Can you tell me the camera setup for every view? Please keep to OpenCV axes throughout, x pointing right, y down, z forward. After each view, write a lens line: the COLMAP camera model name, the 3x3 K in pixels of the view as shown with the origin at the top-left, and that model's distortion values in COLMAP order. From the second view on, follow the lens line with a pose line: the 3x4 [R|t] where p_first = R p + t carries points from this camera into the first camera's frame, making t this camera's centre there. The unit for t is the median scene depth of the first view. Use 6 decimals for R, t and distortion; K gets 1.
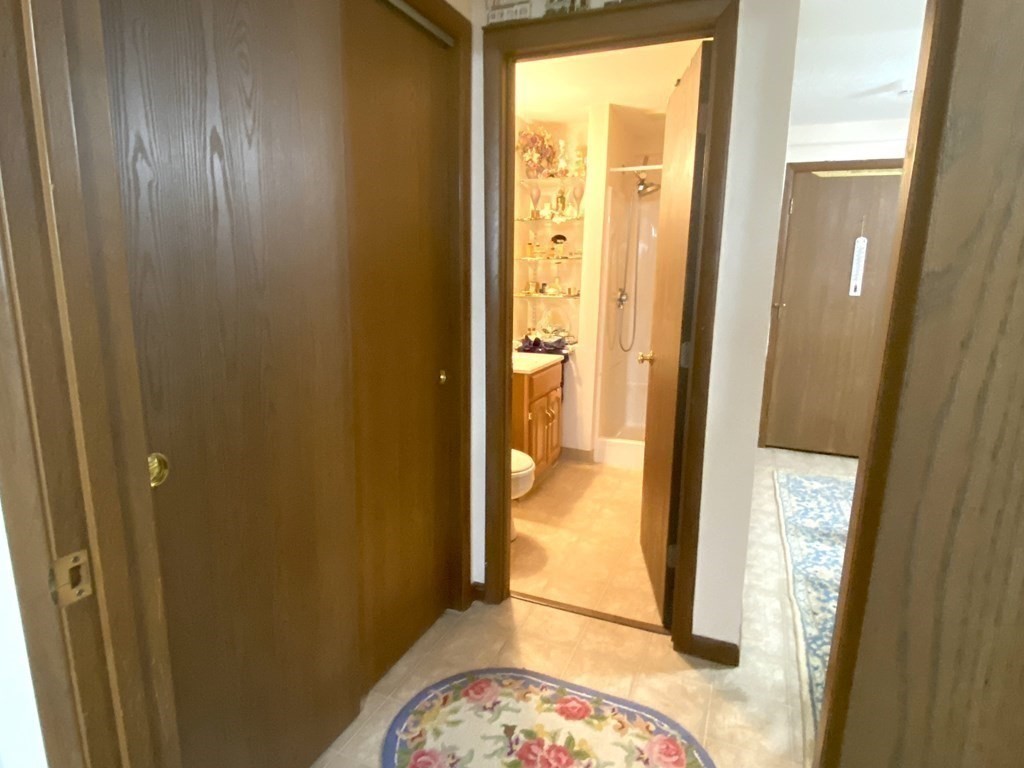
lens RADIAL K [[572.4, 0, 514.8], [0, 572.4, 387.8], [0, 0, 1]] dist [0.056635, -0.072609]
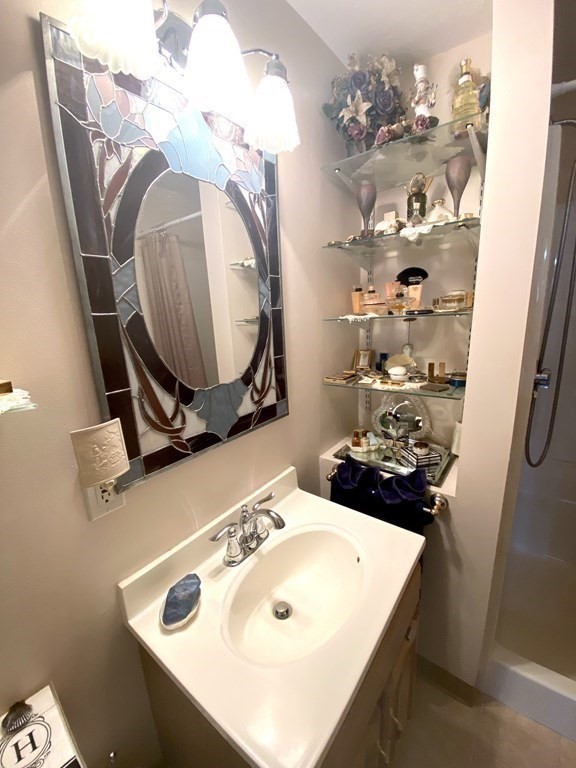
lens RADIAL K [[311.3, 0, 286.3], [0, 311.3, 380.9], [0, 0, 1]] dist [0.030810, -0.025716]
pose [[0.960803, 0.002008, -0.277224, 0.046445], [0.004333, 0.999743, 0.022261, -0.172065], [0.277197, -0.022590, 0.960548, 0.700562]]
